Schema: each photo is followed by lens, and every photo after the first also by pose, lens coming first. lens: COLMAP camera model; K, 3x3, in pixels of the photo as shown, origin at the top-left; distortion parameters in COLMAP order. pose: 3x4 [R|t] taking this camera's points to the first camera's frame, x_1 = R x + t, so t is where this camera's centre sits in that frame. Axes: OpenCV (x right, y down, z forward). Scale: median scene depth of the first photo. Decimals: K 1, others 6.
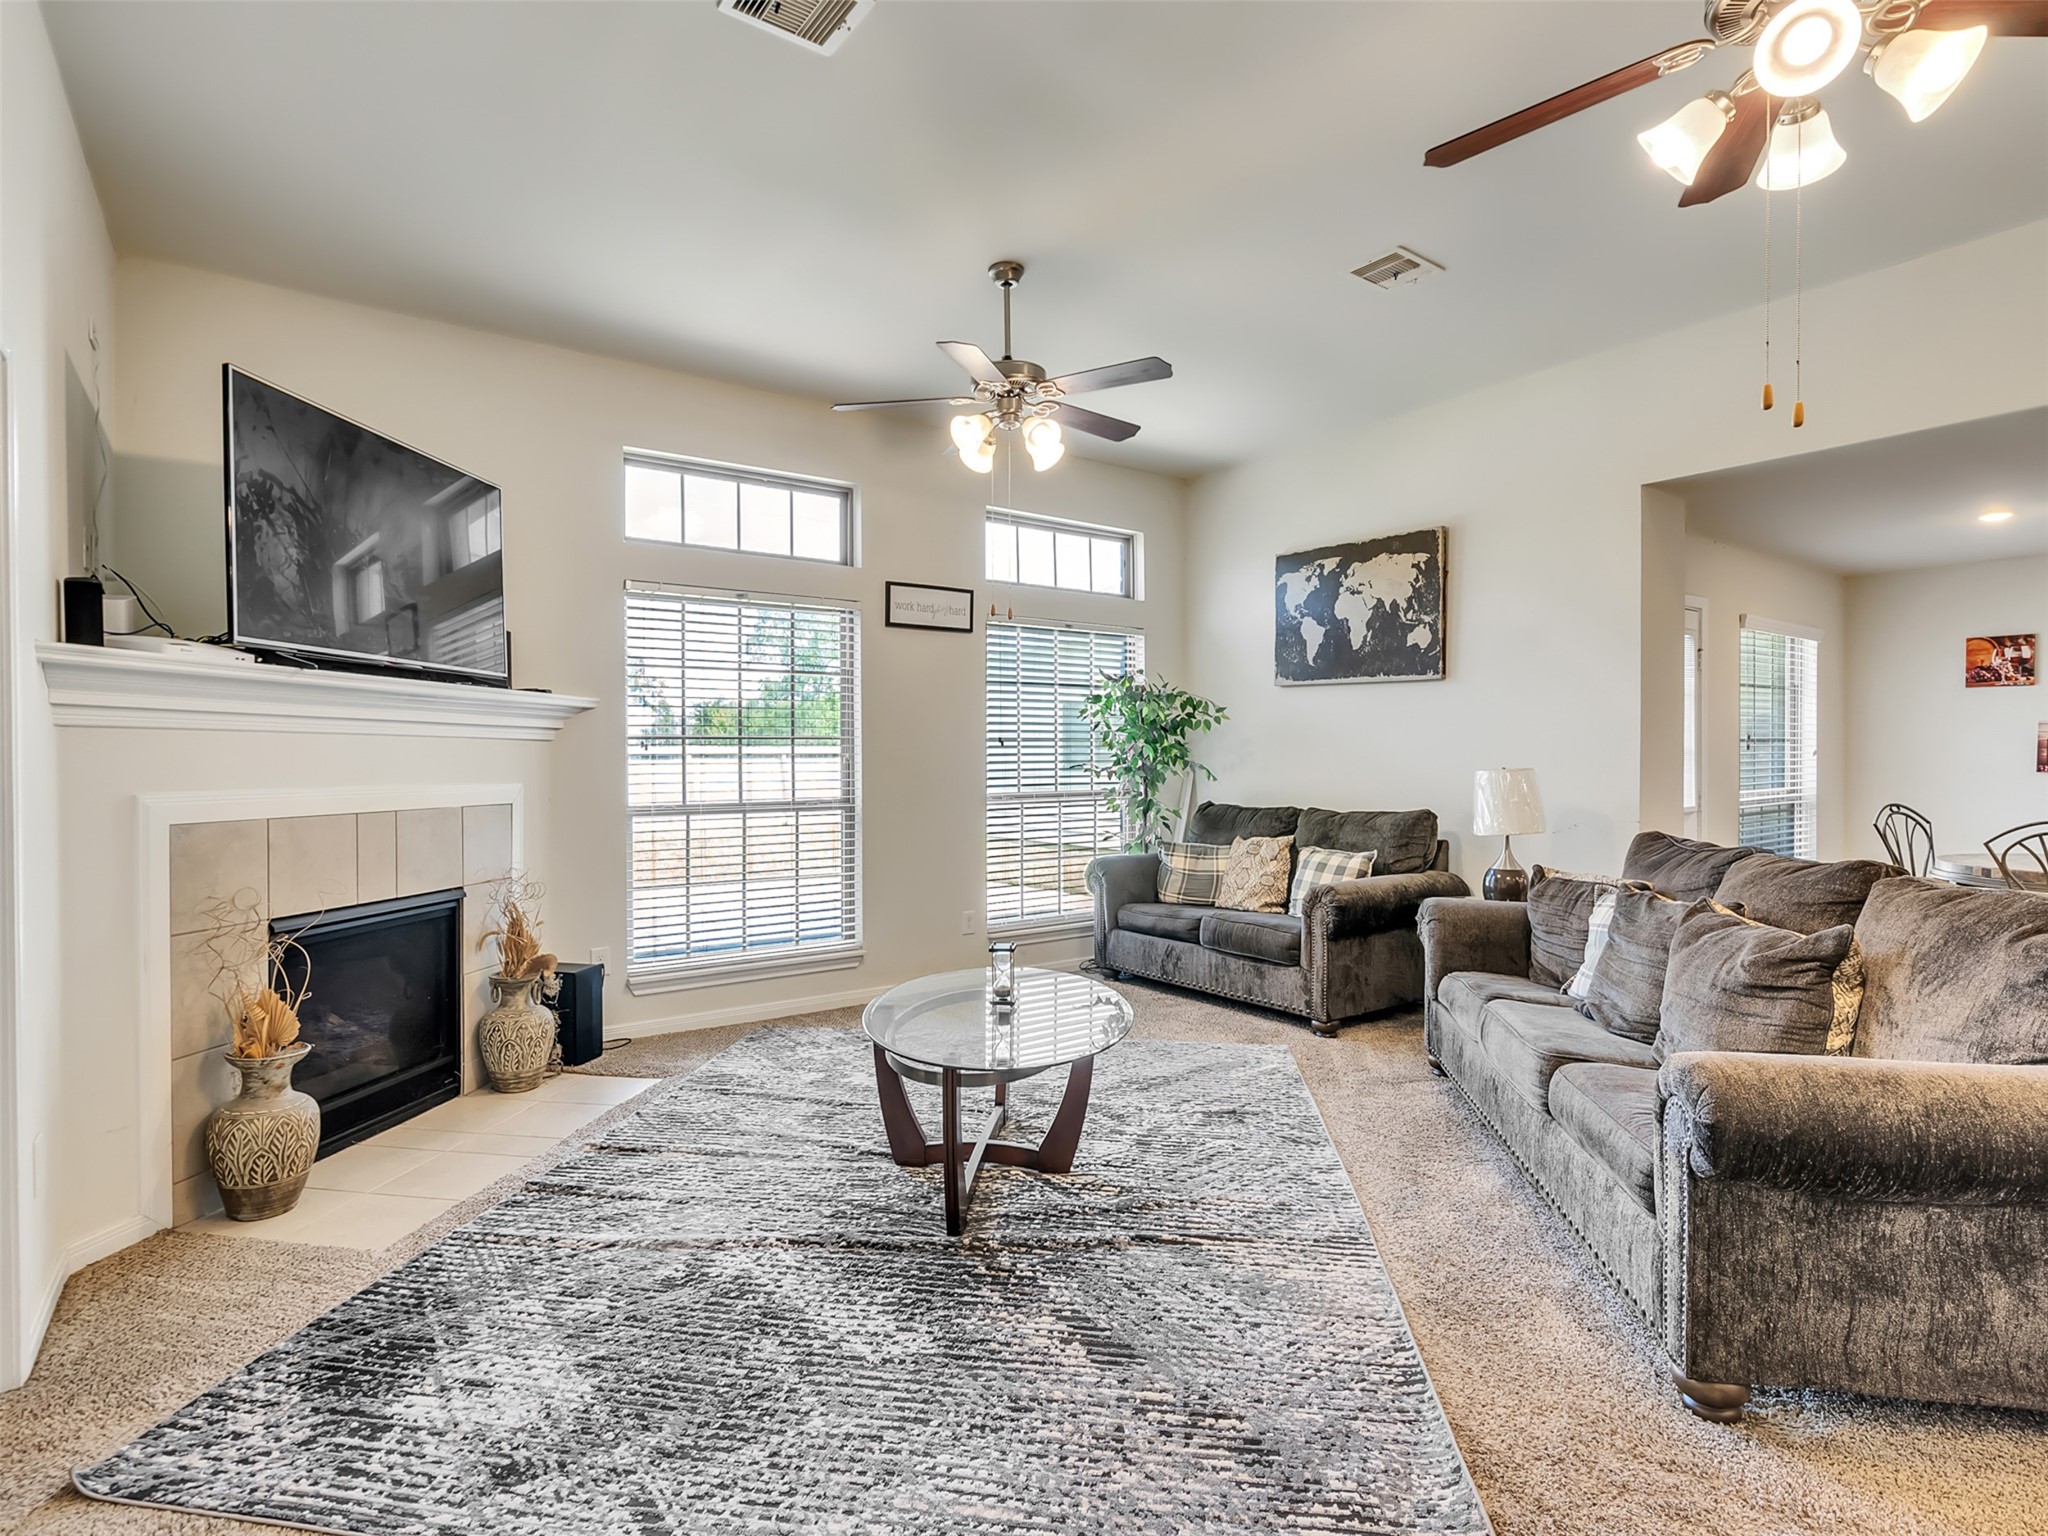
lens RADIAL K [[1048.6, 0, 1010.8], [0, 1048.6, 765.9], [0, 0, 1]] dist [-0.007734, 0.006218]
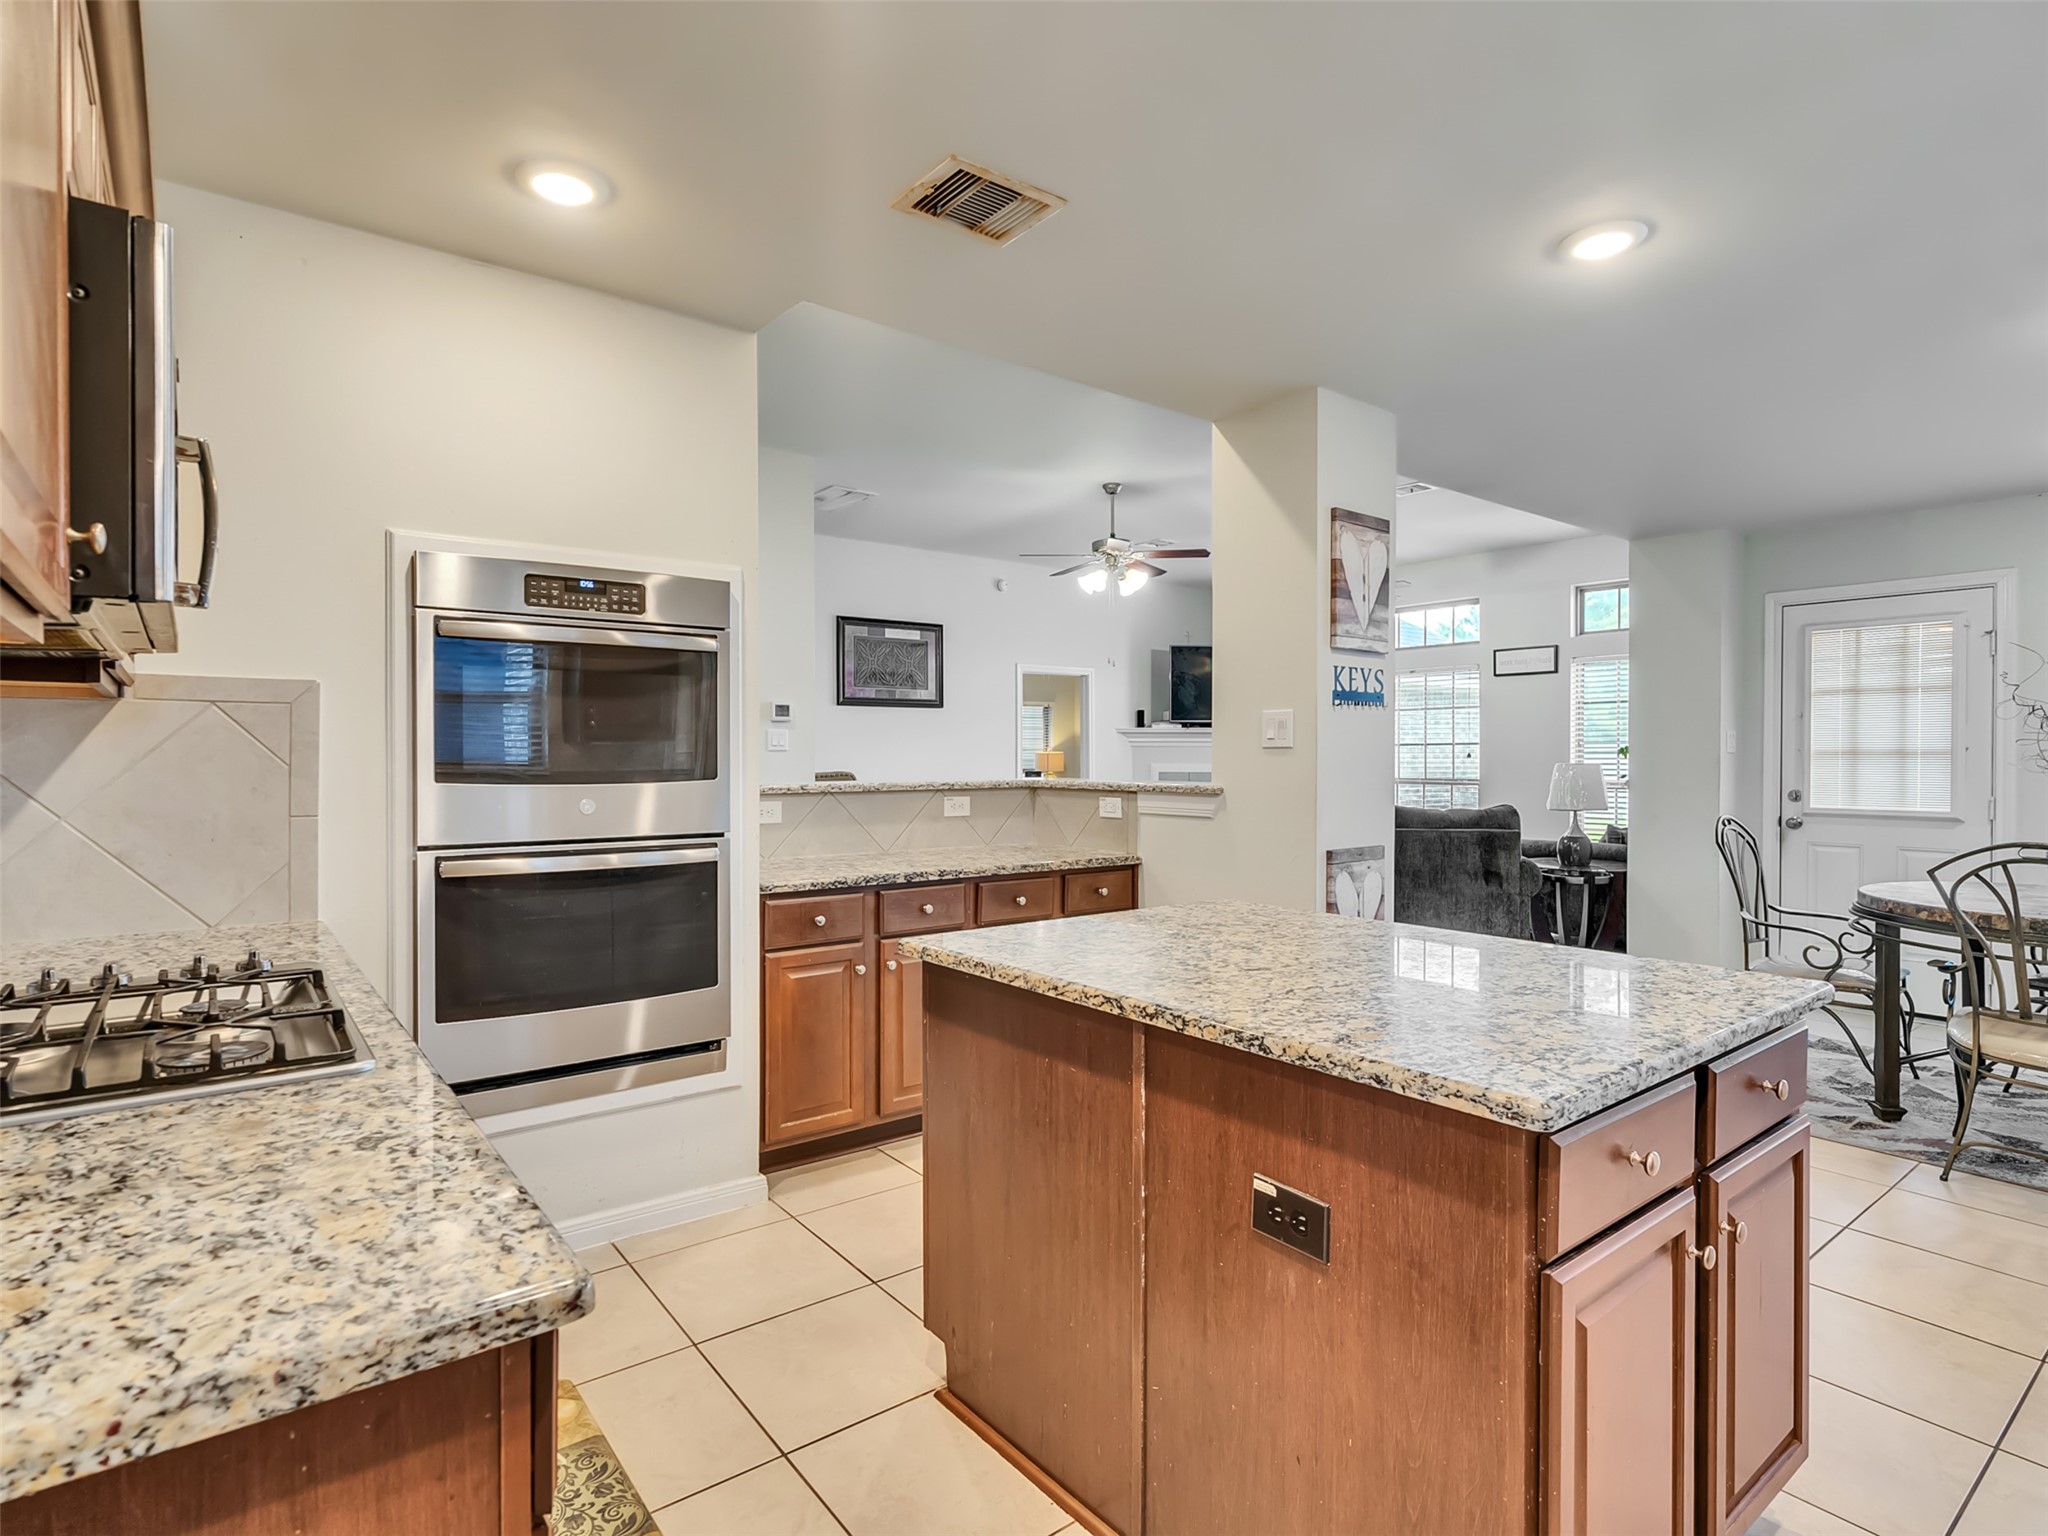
lens RADIAL K [[1048.6, 0, 1010.8], [0, 1048.6, 765.9], [0, 0, 1]] dist [-0.007734, 0.006218]
pose [[0.035824, 0.012468, -0.999280, 1.561214], [-0.009631, 0.999880, 0.012130, -0.003842], [0.999312, 0.009189, 0.035940, 0.174440]]
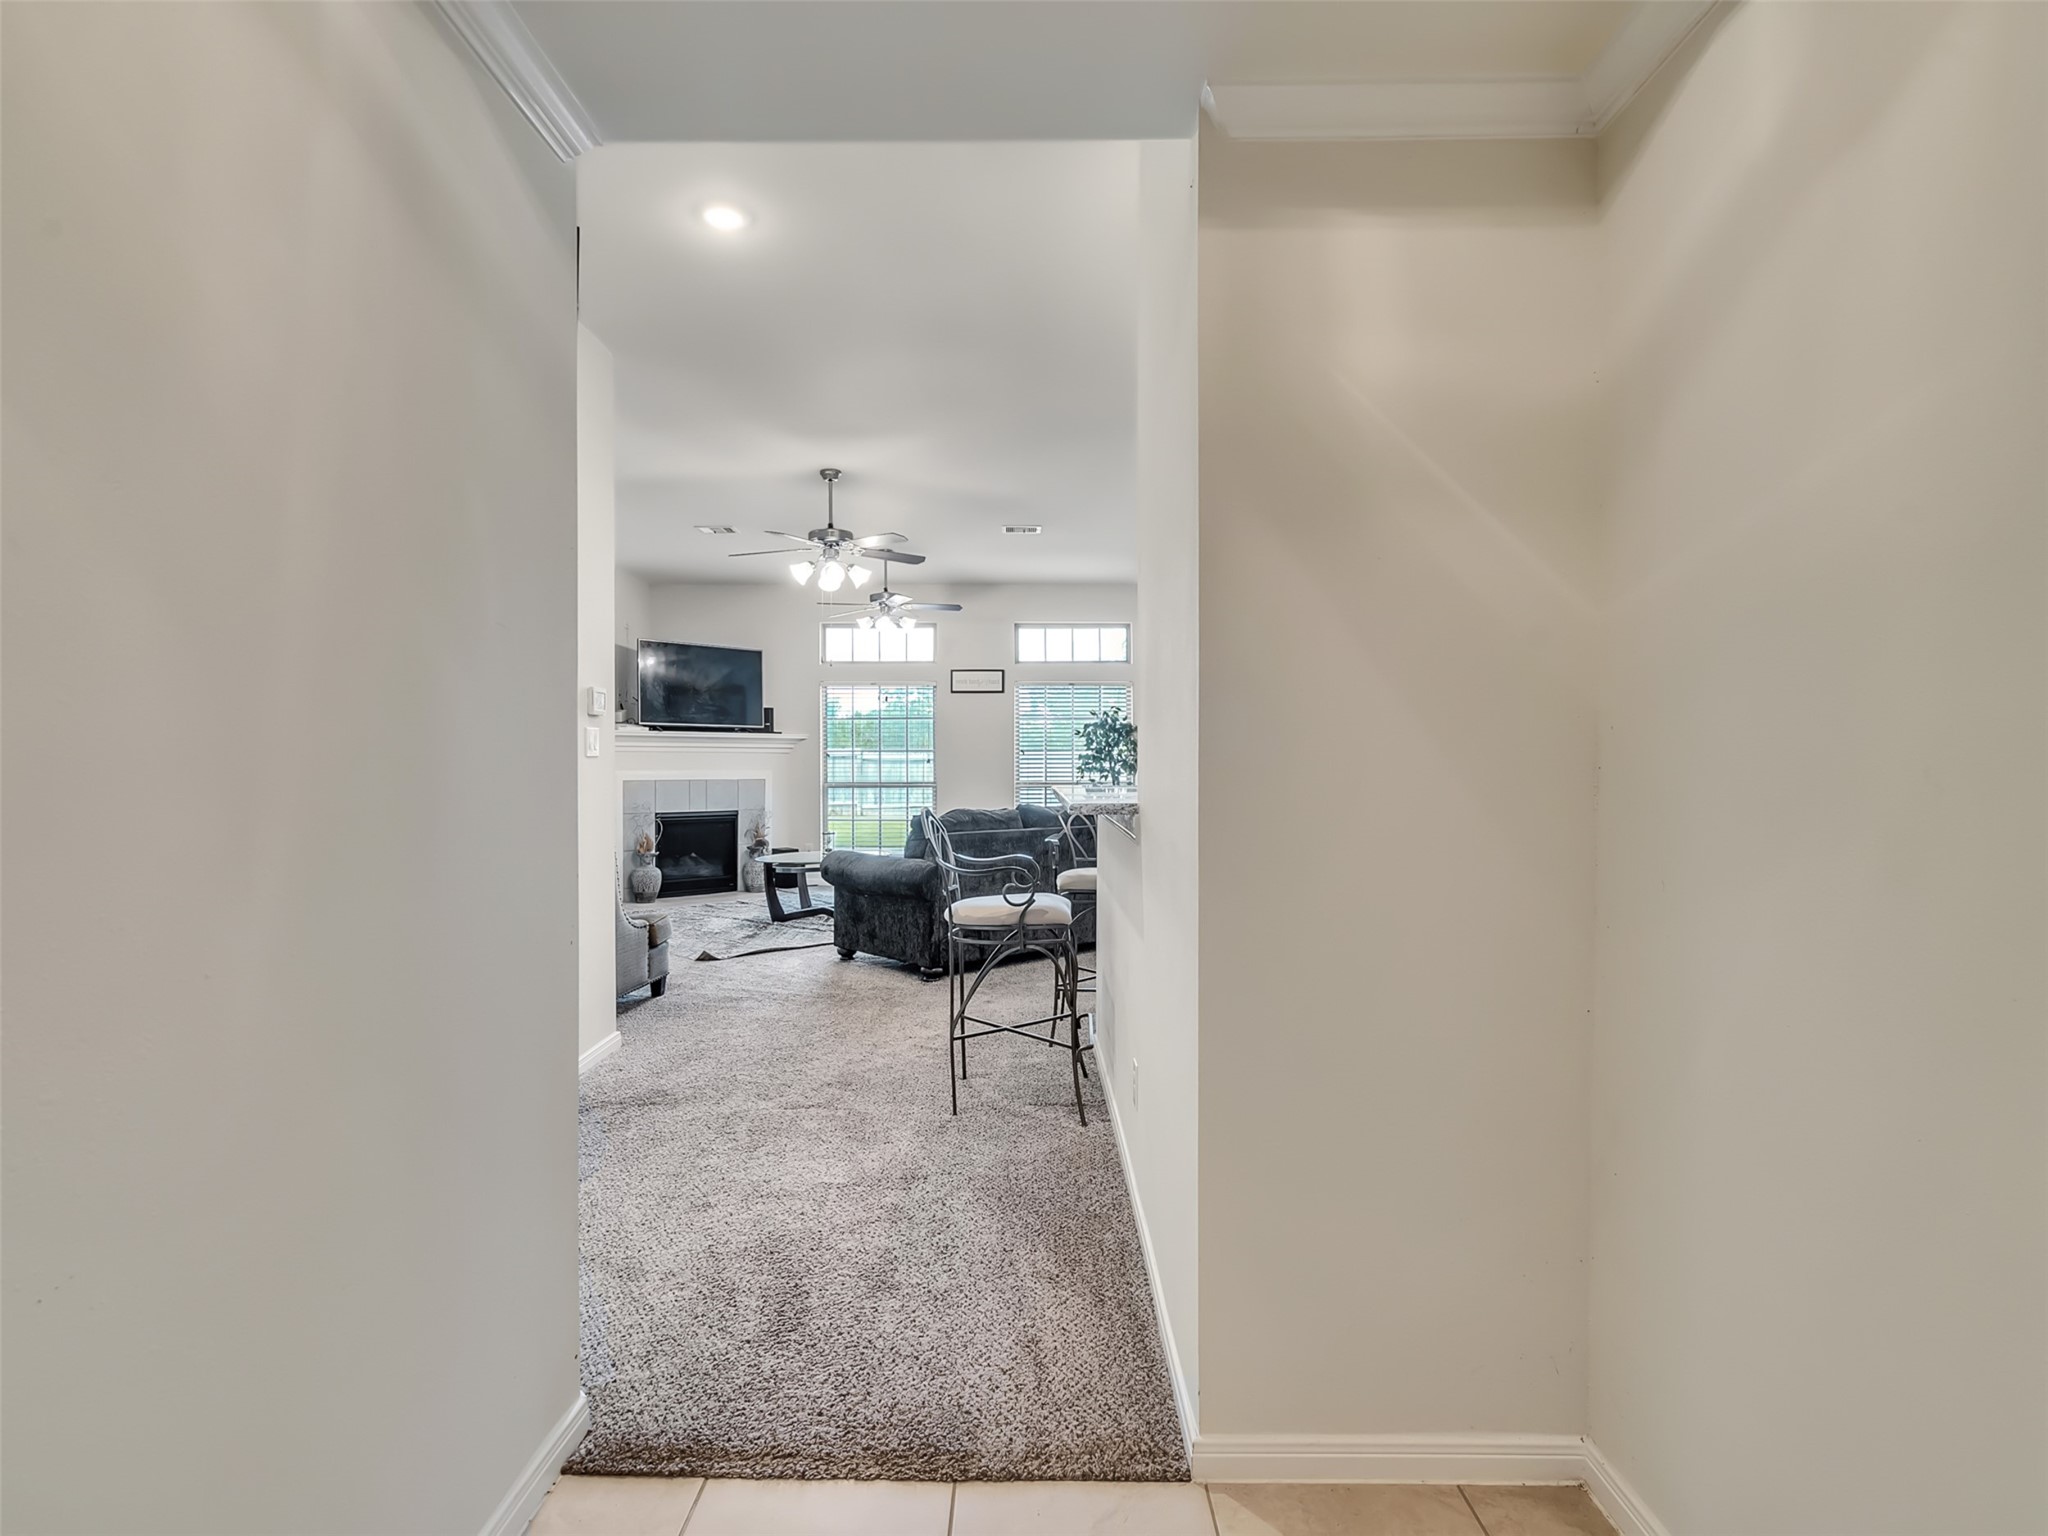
lens RADIAL K [[1048.6, 0, 1010.8], [0, 1048.6, 765.9], [0, 0, 1]] dist [-0.007734, 0.006218]
pose [[0.806095, 0.005934, -0.591756, 1.145763], [-0.006777, 0.999977, 0.000795, -0.000724], [0.591747, 0.003370, 0.806117, -0.508359]]
